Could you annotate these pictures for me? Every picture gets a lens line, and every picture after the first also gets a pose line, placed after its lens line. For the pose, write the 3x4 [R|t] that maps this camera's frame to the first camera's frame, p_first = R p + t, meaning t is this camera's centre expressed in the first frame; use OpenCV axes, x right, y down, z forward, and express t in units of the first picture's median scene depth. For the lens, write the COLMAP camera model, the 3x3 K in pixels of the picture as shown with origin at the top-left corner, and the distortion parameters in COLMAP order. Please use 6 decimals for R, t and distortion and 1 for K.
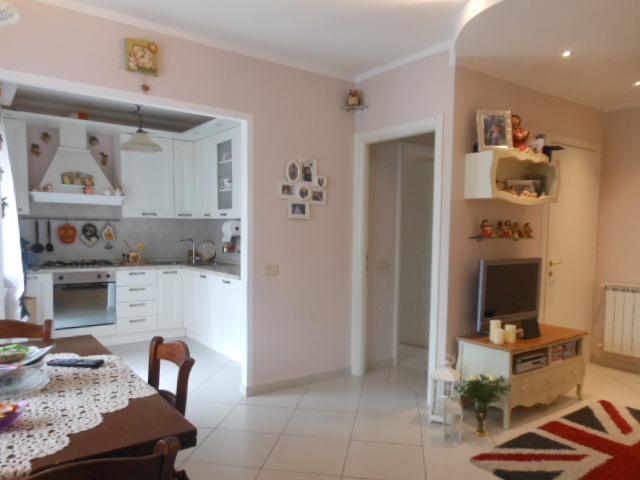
lens RADIAL K [[485.1, 0, 323.2], [0, 485.1, 259.3], [0, 0, 1]] dist [0.022696, 0.012877]
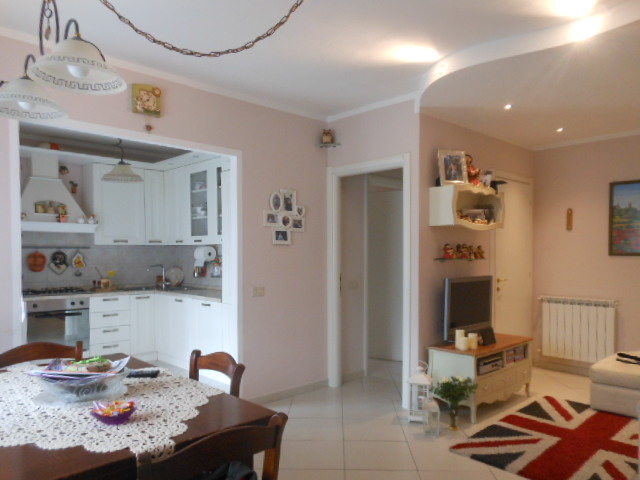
lens RADIAL K [[485.1, 0, 323.2], [0, 485.1, 259.3], [0, 0, 1]] dist [0.022696, 0.012877]
pose [[0.991279, -0.016461, 0.130748, -0.102412], [0.022611, 0.998700, -0.045694, 0.002262], [-0.129825, 0.048252, 0.990362, -0.098950]]
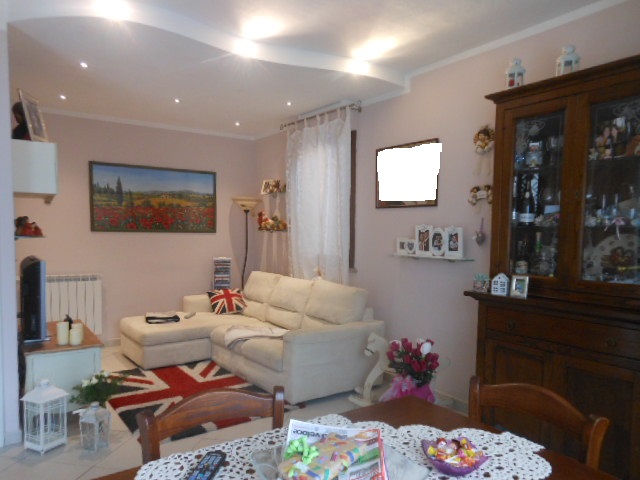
lens RADIAL K [[485.1, 0, 323.2], [0, 485.1, 259.3], [0, 0, 1]] dist [0.022696, 0.012877]
pose [[0.023016, -0.076394, 0.996812, -0.515390], [0.051100, 0.995863, 0.075141, -0.039975], [-0.998428, 0.049208, 0.026824, 0.398923]]
